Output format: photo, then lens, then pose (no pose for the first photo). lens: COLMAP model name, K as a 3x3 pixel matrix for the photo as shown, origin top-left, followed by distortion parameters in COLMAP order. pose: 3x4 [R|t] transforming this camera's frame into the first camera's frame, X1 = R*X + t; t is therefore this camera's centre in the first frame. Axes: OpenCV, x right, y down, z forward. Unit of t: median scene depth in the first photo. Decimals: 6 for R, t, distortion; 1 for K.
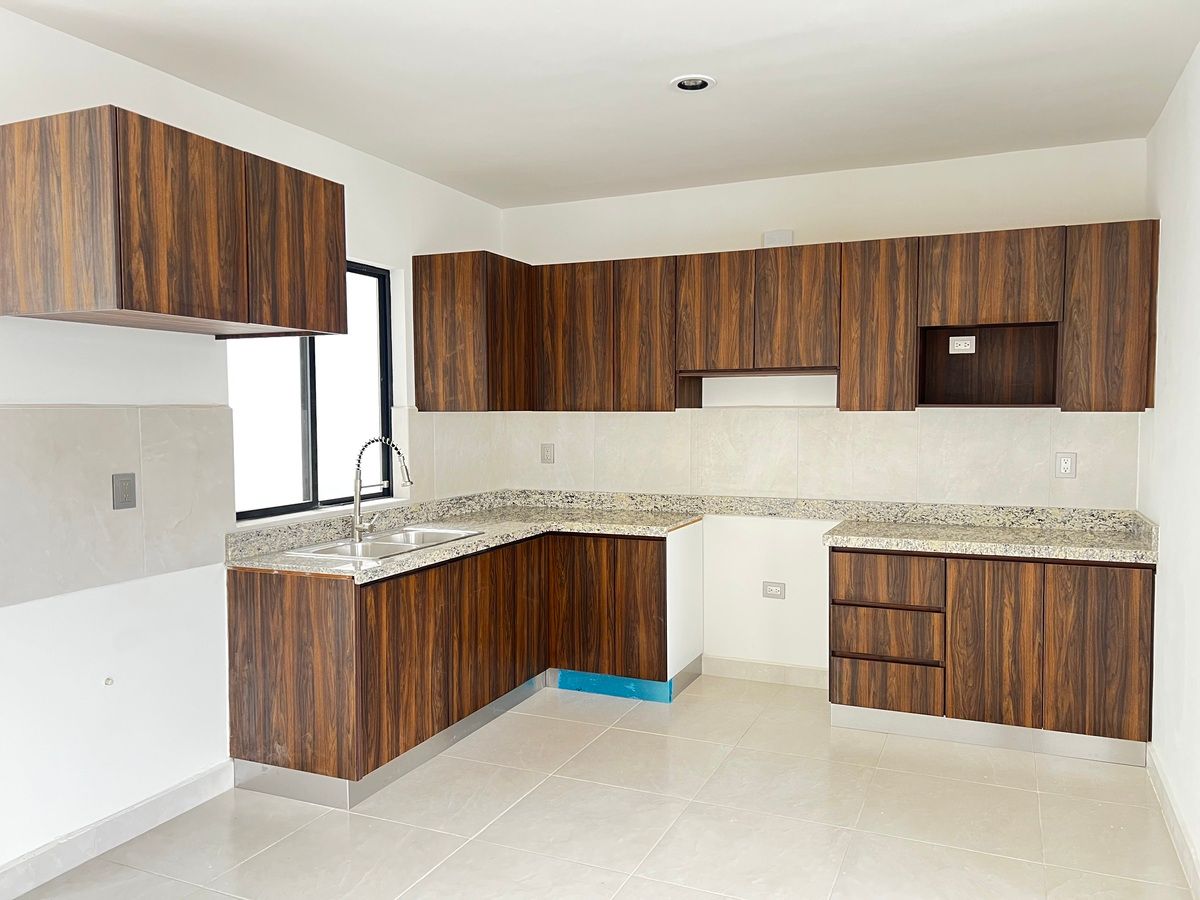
lens RADIAL K [[911.4, 0, 608.0], [0, 911.4, 455.7], [0, 0, 1]] dist [0.055994, -0.043209]
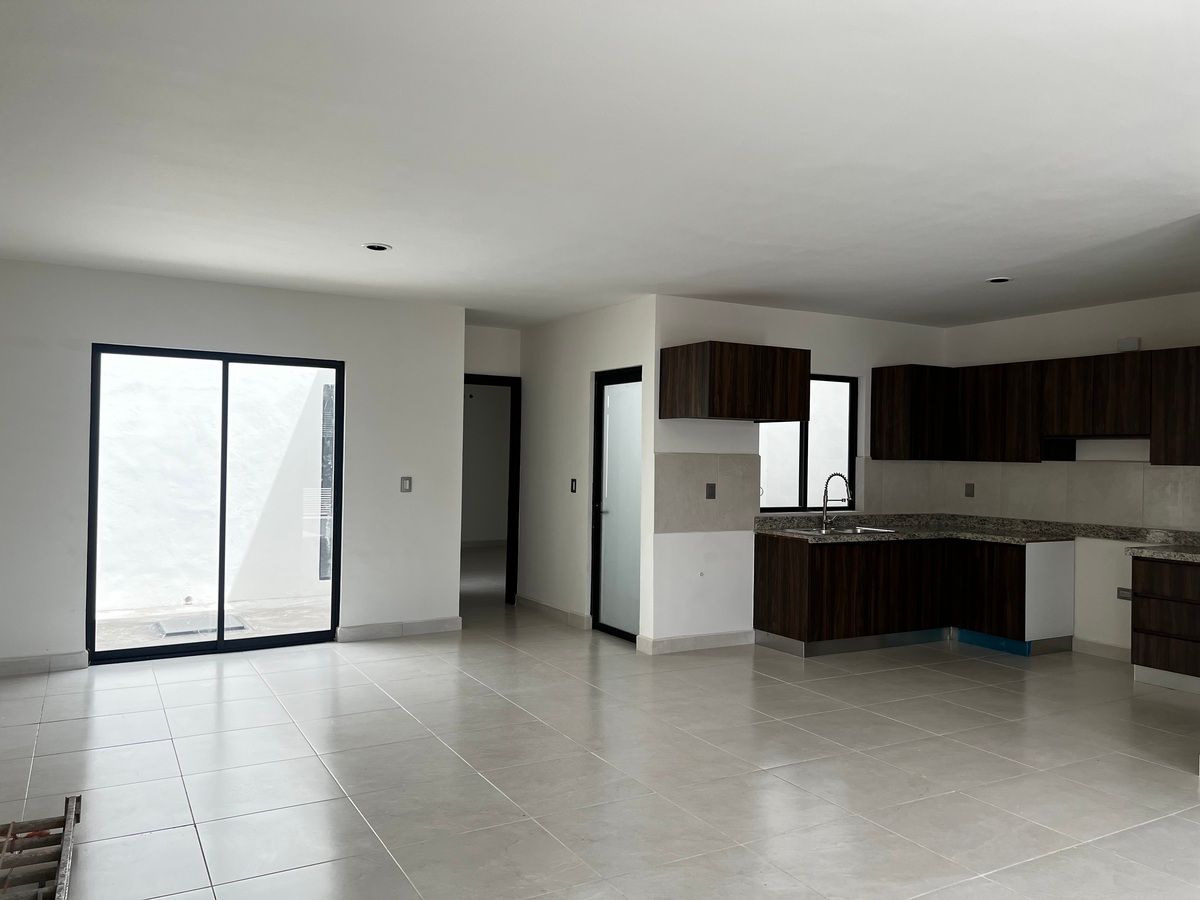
lens RADIAL K [[911.4, 0, 608.0], [0, 911.4, 455.7], [0, 0, 1]] dist [0.055994, -0.043209]
pose [[0.808404, 0.017161, -0.588378, 0.431362], [-0.050434, 0.997919, -0.040188, 0.039699], [0.586463, 0.062162, 0.807587, -0.707382]]
